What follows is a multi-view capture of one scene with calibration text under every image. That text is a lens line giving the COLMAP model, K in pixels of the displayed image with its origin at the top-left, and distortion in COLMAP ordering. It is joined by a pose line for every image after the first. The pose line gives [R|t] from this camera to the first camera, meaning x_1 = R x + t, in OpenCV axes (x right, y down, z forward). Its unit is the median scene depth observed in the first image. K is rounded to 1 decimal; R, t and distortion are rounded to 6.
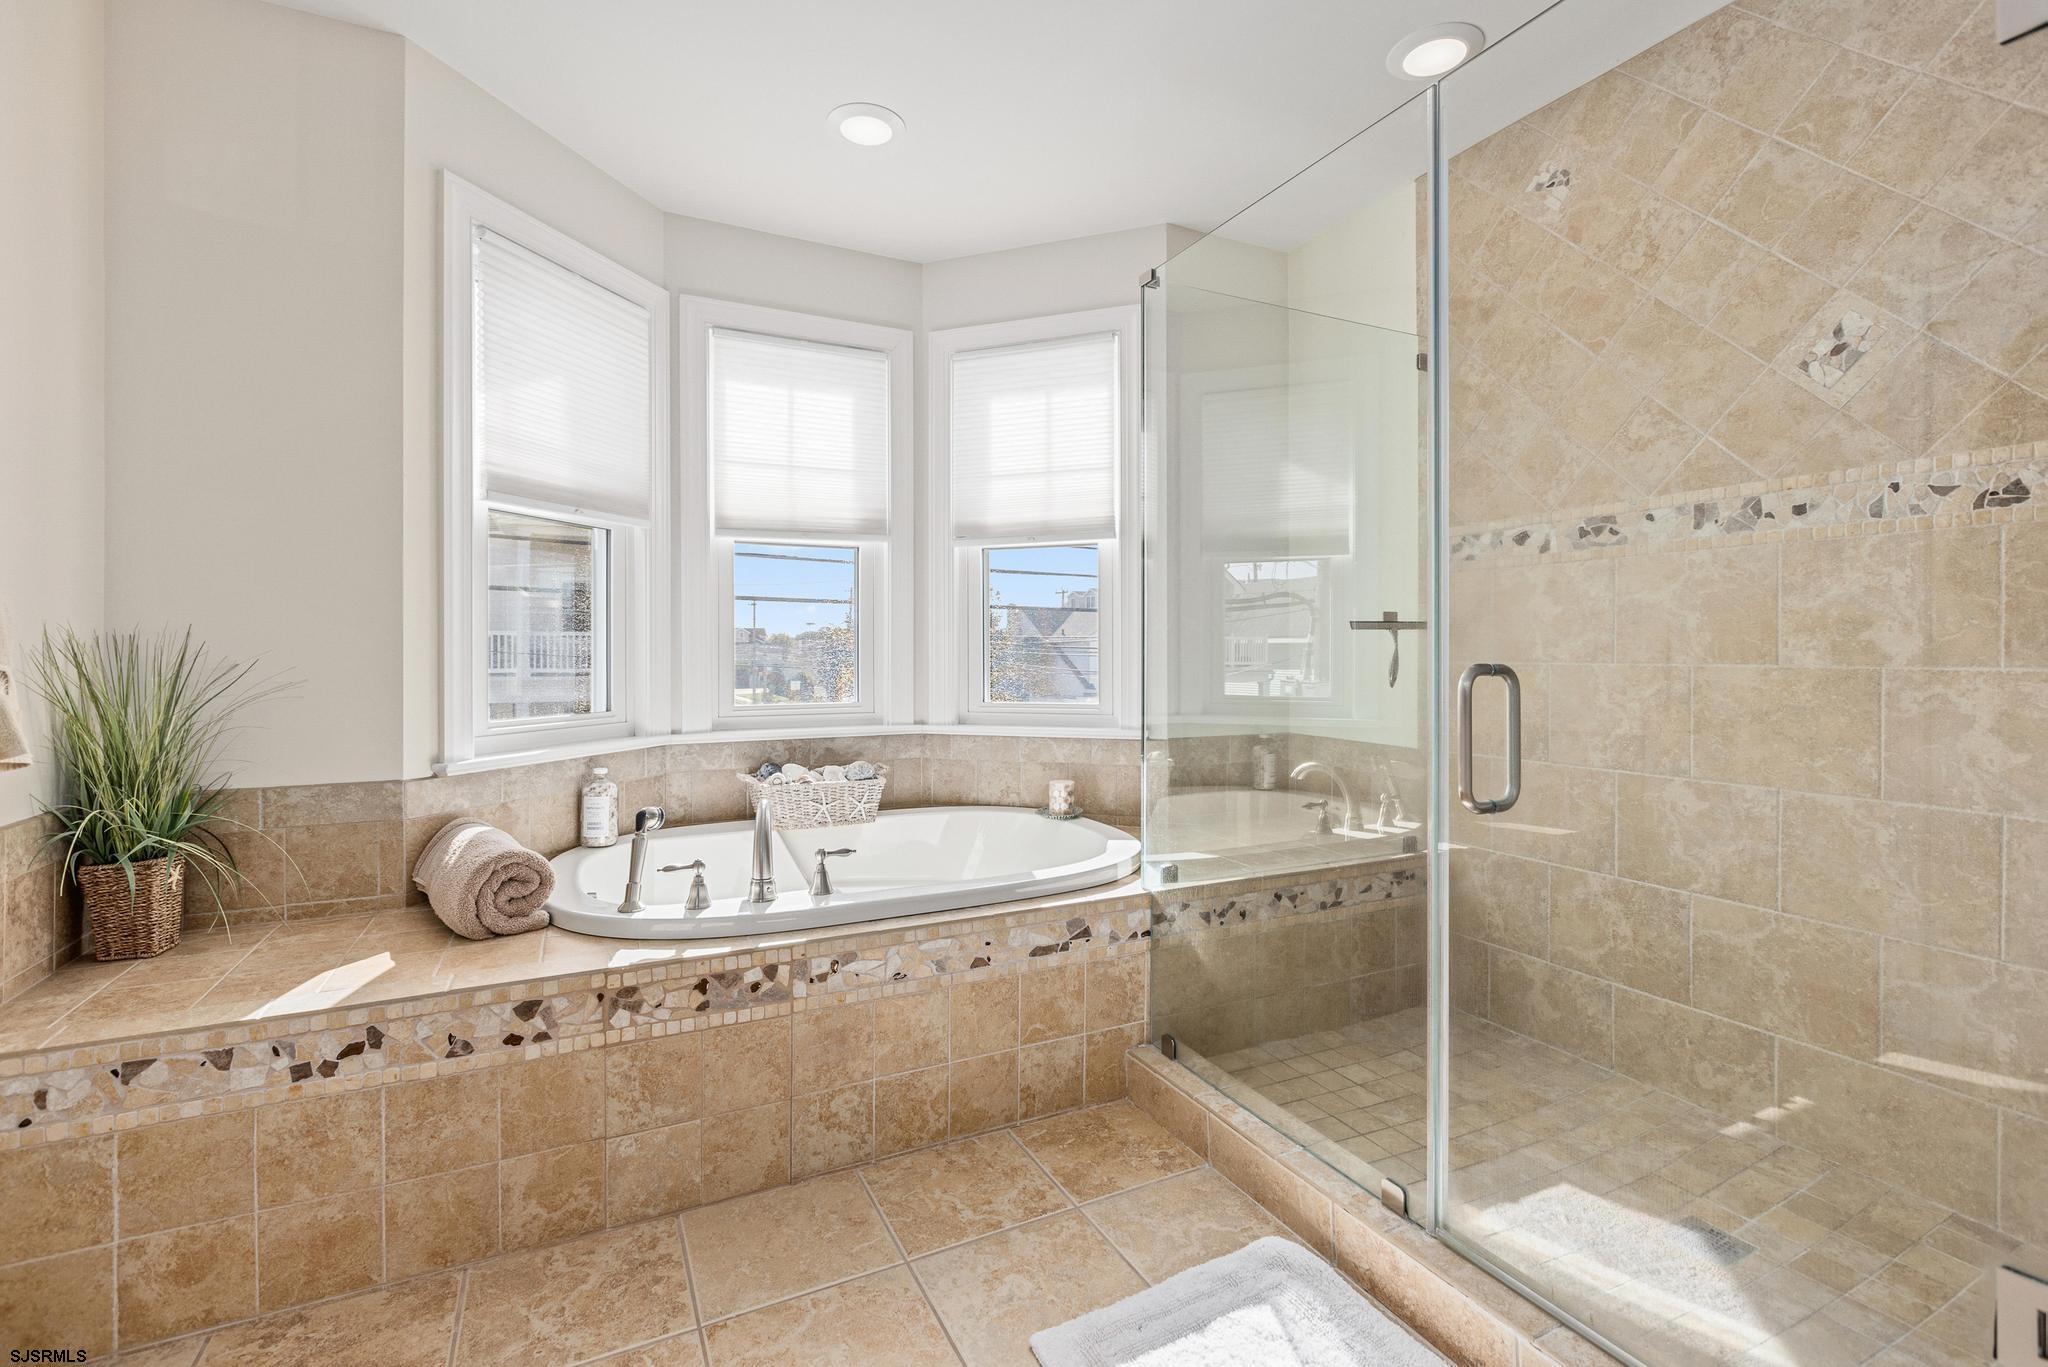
lens RADIAL K [[913.0, 0, 1020.7], [0, 913.0, 654.7], [0, 0, 1]] dist [0.002054, -0.000286]
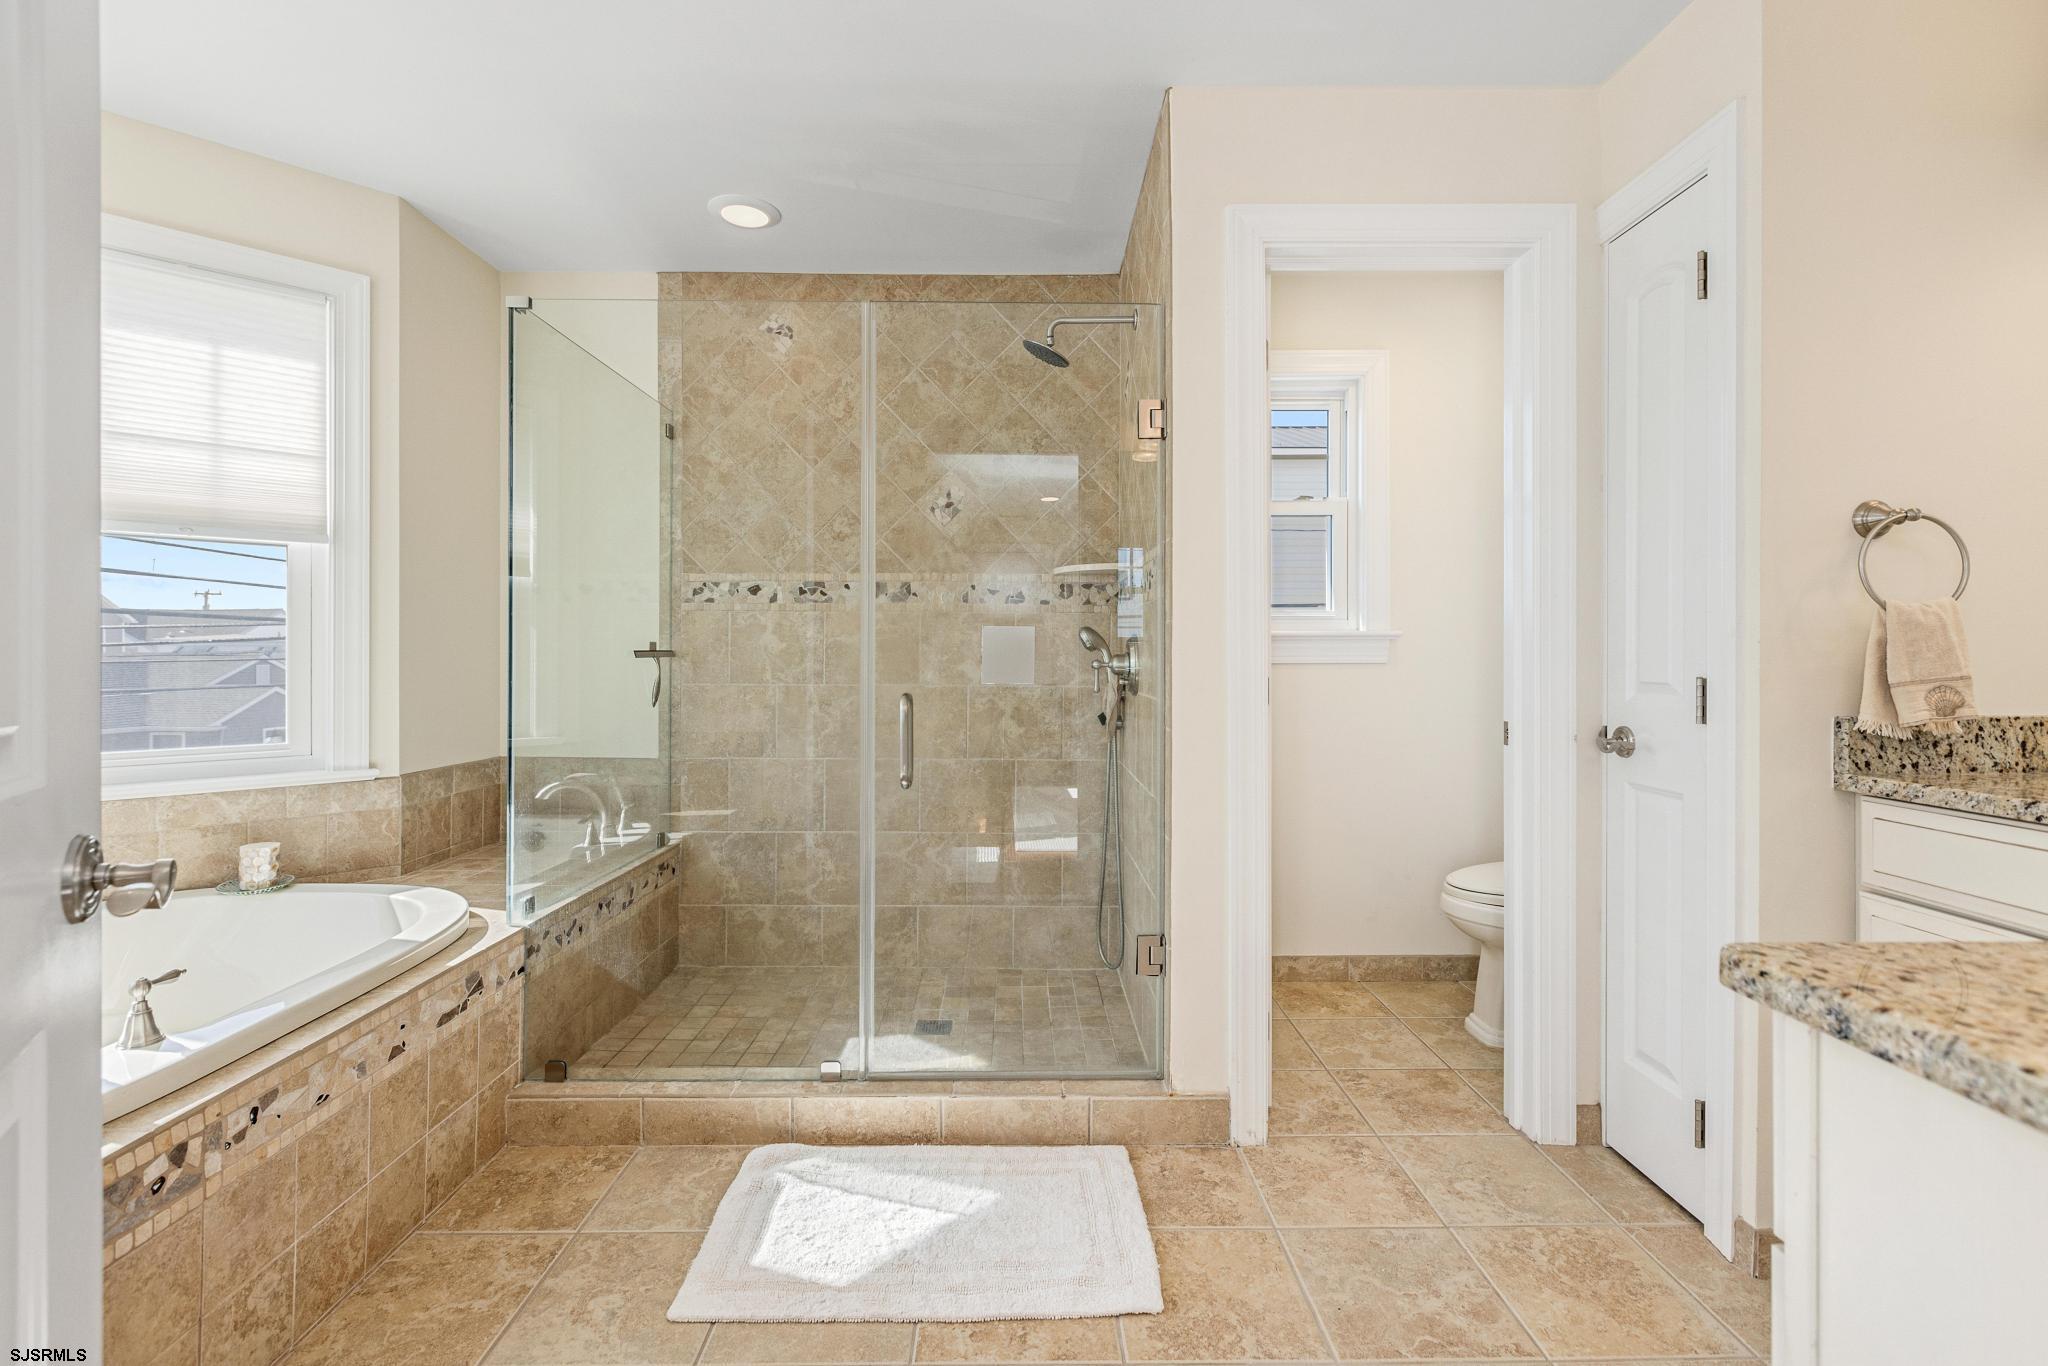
lens RADIAL K [[916.9, 0, 1015.6], [0, 916.9, 660.7], [0, 0, 1]] dist [0.001356, 0.000112]
pose [[0.439776, -0.001403, 0.898106, -0.547412], [-0.000603, 0.999998, 0.001858, -0.032112], [-0.898107, -0.001359, 0.439775, 0.092510]]
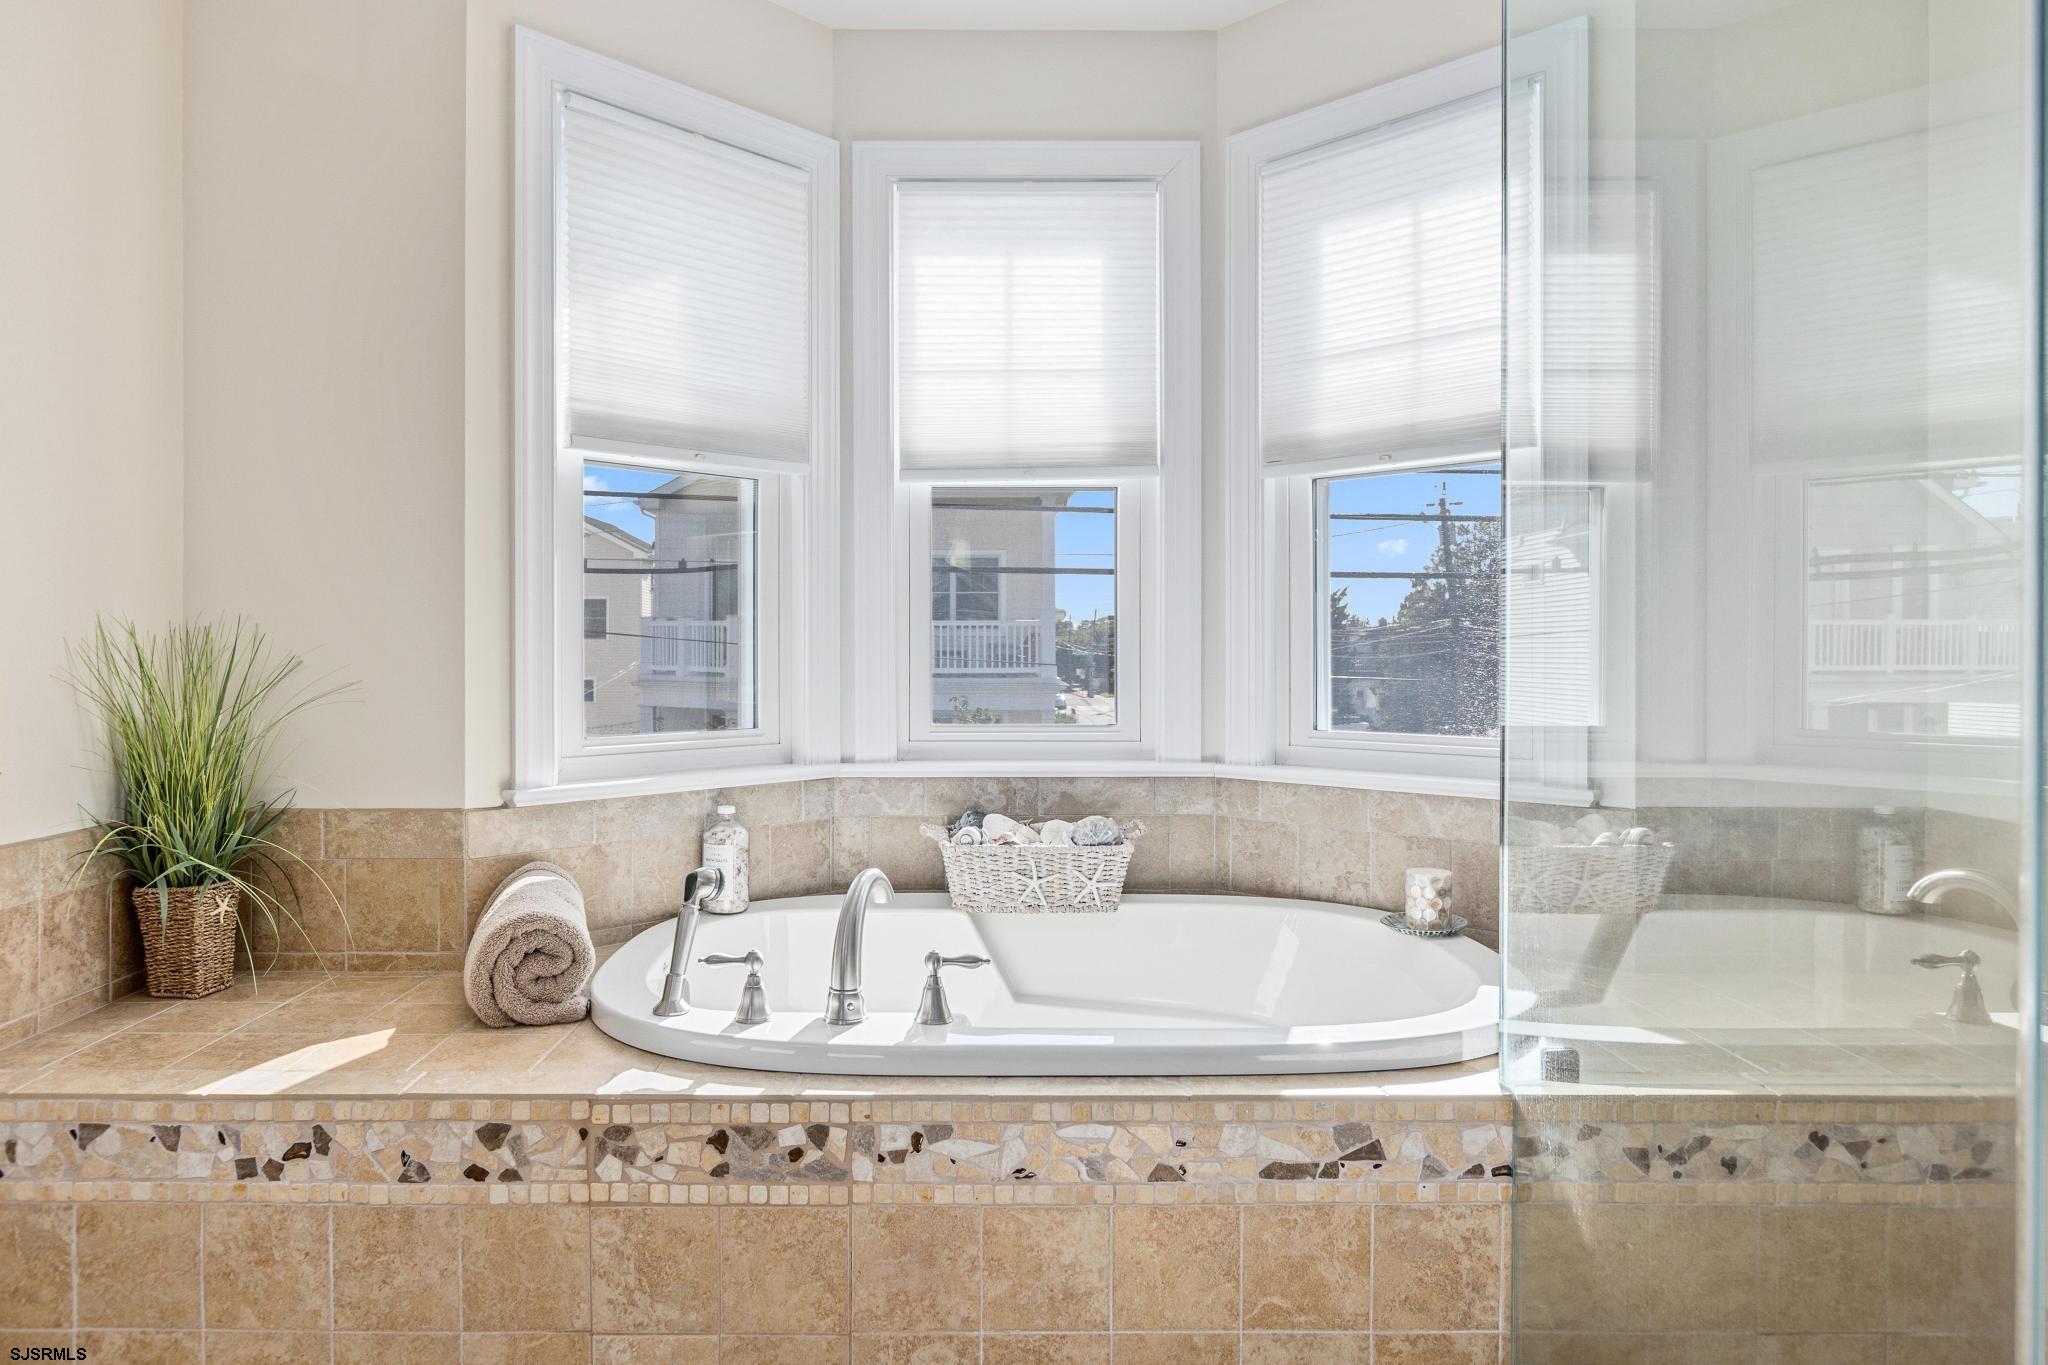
lens RADIAL K [[1297.6, 0, 940.6], [0, 1297.6, 654.6], [0, 0, 1]] dist [-0.004745, 0.000595]
pose [[0.896586, 0.003541, -0.442856, 0.188513], [-0.002636, 0.999993, 0.002658, -0.000102], [0.442862, -0.001215, 0.896589, 0.179372]]
